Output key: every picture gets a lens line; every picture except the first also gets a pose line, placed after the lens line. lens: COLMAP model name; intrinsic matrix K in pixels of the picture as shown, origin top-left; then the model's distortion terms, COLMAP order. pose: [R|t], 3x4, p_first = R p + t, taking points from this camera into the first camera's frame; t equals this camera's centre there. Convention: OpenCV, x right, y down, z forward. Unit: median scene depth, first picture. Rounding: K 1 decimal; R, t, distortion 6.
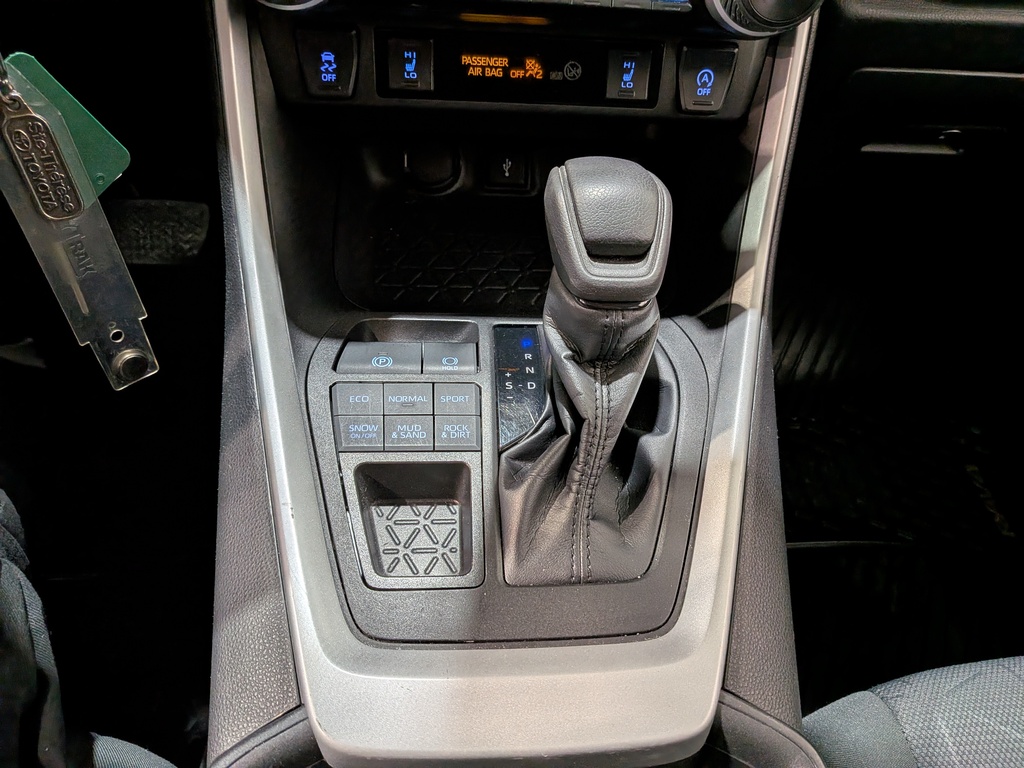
lens RADIAL K [[751.2, 0, 518.3], [0, 751.2, 406.5], [0, 0, 1]] dist [0.051089, -0.099584]
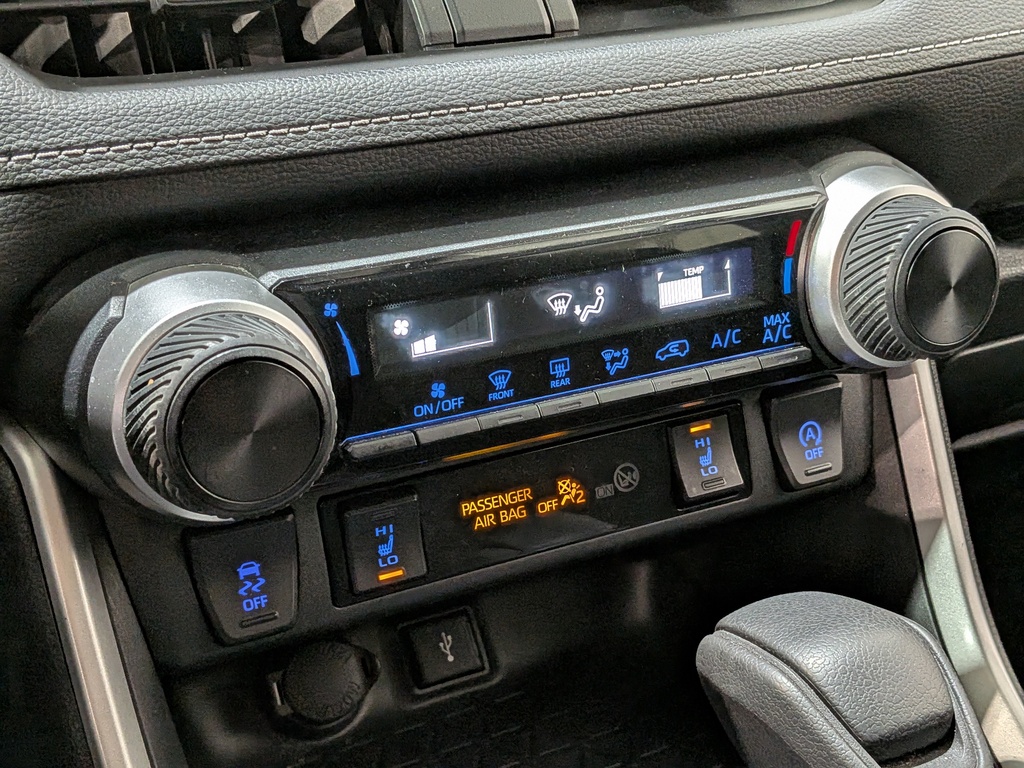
lens RADIAL K [[1497.5, 0, 520.3], [0, 1497.5, 392.2], [0, 0, 1]] dist [0.074073, 0.000000]
pose [[0.908019, -0.235991, 0.346136, -0.414171], [0.352301, 0.877234, -0.326104, -0.143478], [-0.226684, 0.418053, 0.879685, -0.071773]]
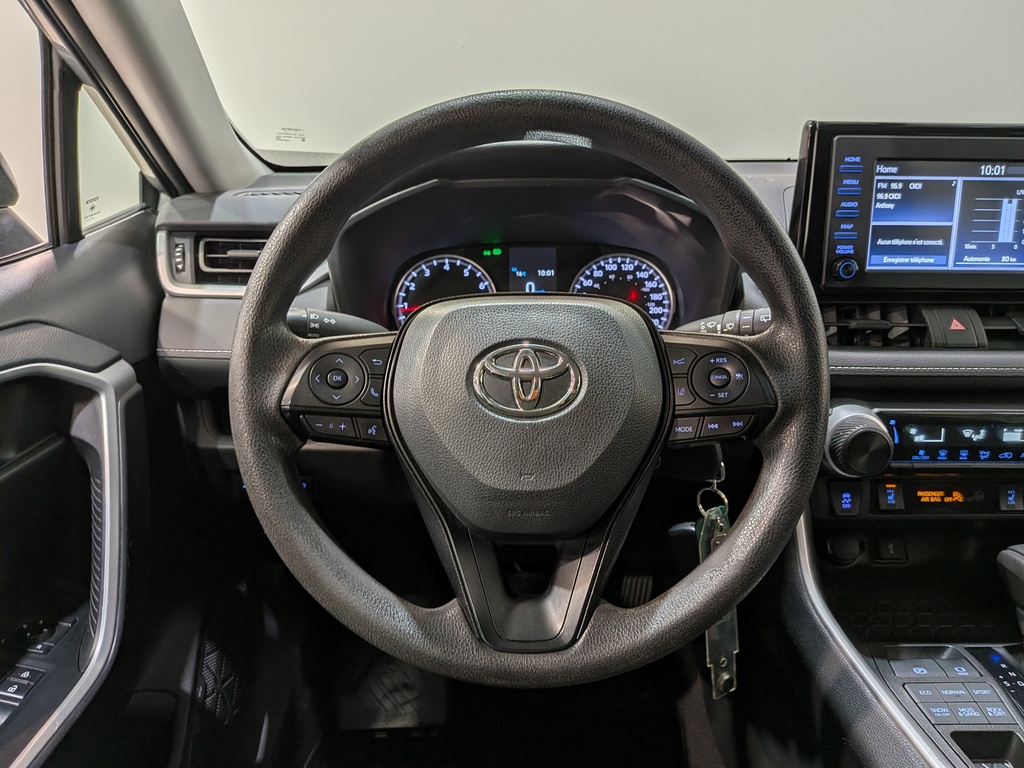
lens RADIAL K [[751.2, 0, 520.2], [0, 751.2, 384.5], [0, 0, 1]] dist [0.051089, -0.099584]
pose [[0.995774, -0.049584, -0.077302, -0.866217], [0.006500, 0.877667, -0.479227, 0.170376], [0.091608, 0.476700, 0.874280, -0.785913]]
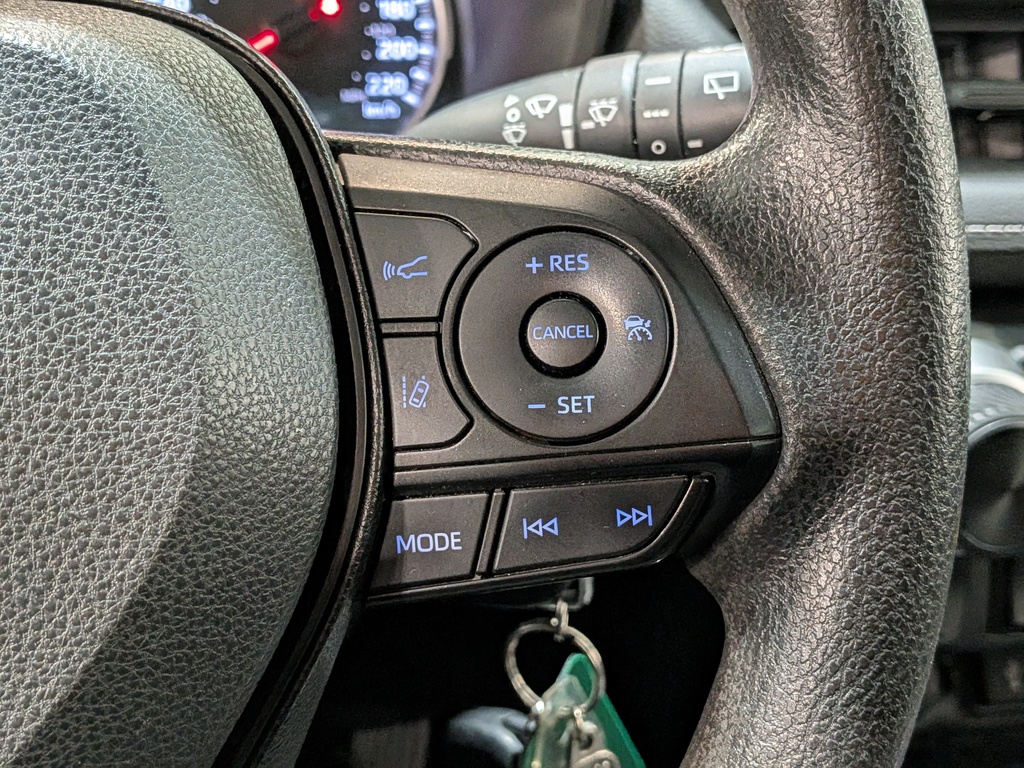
lens RADIAL K [[1497.5, 0, 514.4], [0, 1497.5, 381.7], [0, 0, 1]] dist [0.074073, 0.000000]
pose [[0.989003, -0.084344, 0.121483, -0.728217], [0.122564, 0.927142, -0.354098, -0.205605], [-0.082766, 0.365094, 0.927284, -0.228784]]
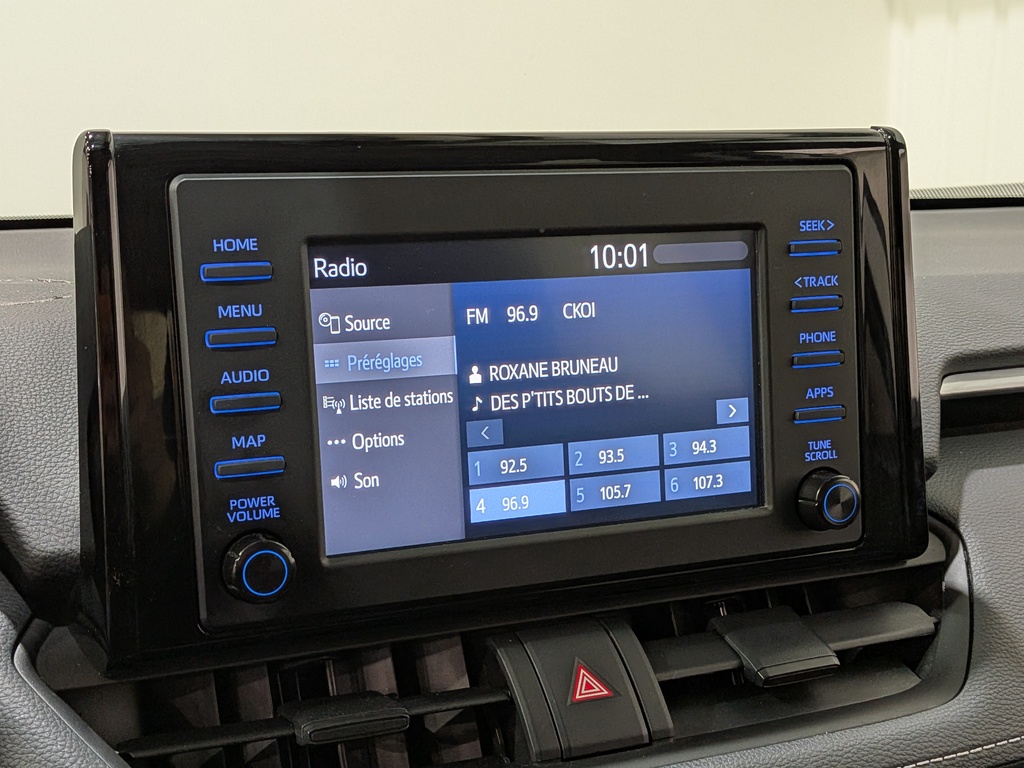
lens RADIAL K [[1497.5, 0, 513.0], [0, 1497.5, 419.8], [0, 0, 1]] dist [0.074073, 0.000000]
pose [[0.934089, -0.141048, 0.327999, -0.413469], [0.305326, 0.791764, -0.529043, -0.328876], [-0.185077, 0.594320, 0.782643, -0.306667]]
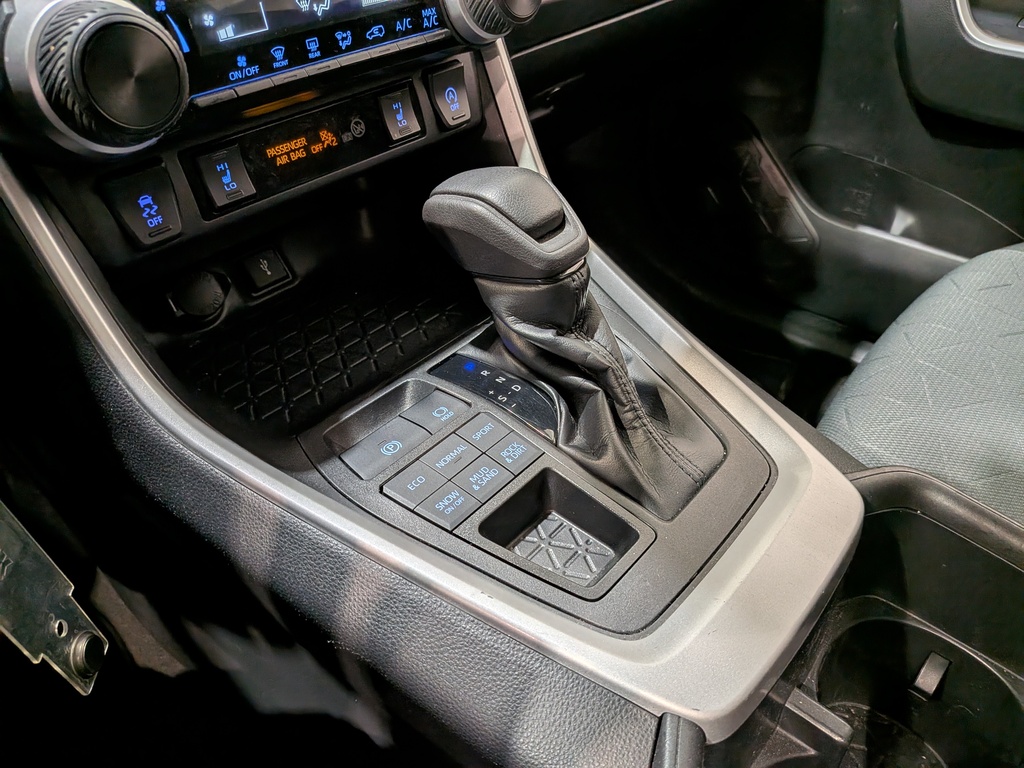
lens RADIAL K [[751.2, 0, 495.7], [0, 751.2, 396.4], [0, 0, 1]] dist [0.051089, -0.099584]
pose [[0.702236, -0.509013, 0.497765, -0.511800], [0.565144, 0.823760, 0.045082, -0.078983], [-0.432986, 0.249650, 0.866139, 0.107341]]
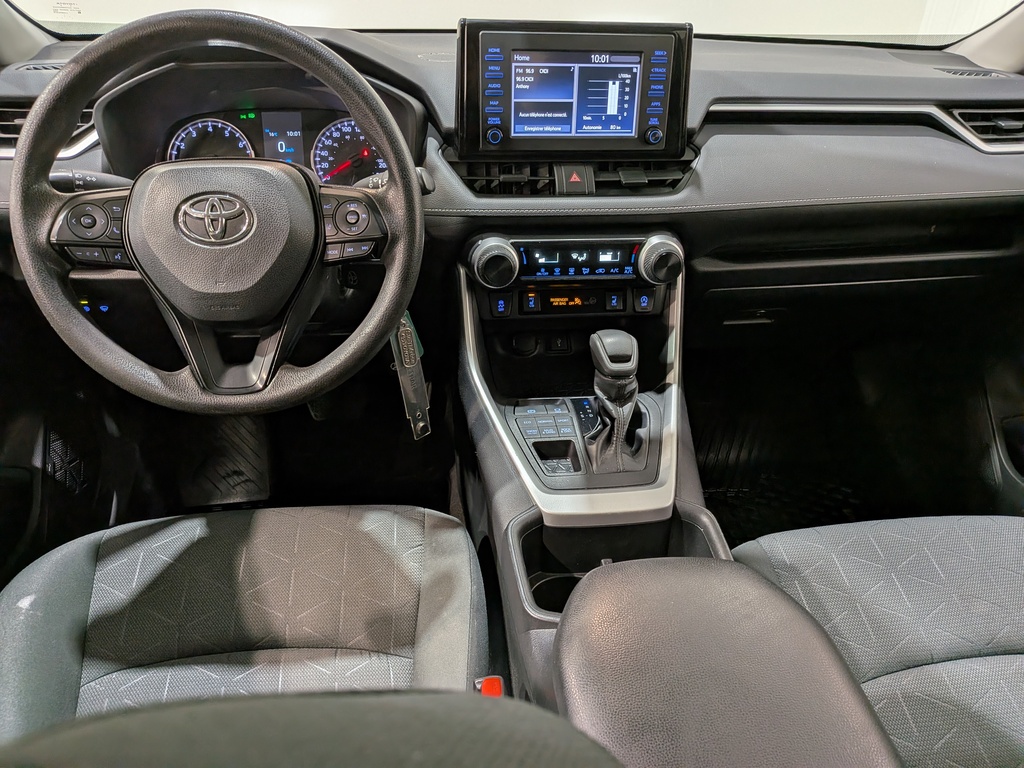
lens RADIAL K [[751.2, 0, 515.1], [0, 751.2, 405.3], [0, 0, 1]] dist [0.051089, -0.099584]
pose [[0.996729, -0.073444, 0.033709, -0.311425], [0.079771, 0.960906, -0.265133, 0.571978], [-0.012919, 0.266955, 0.963623, -1.406711]]
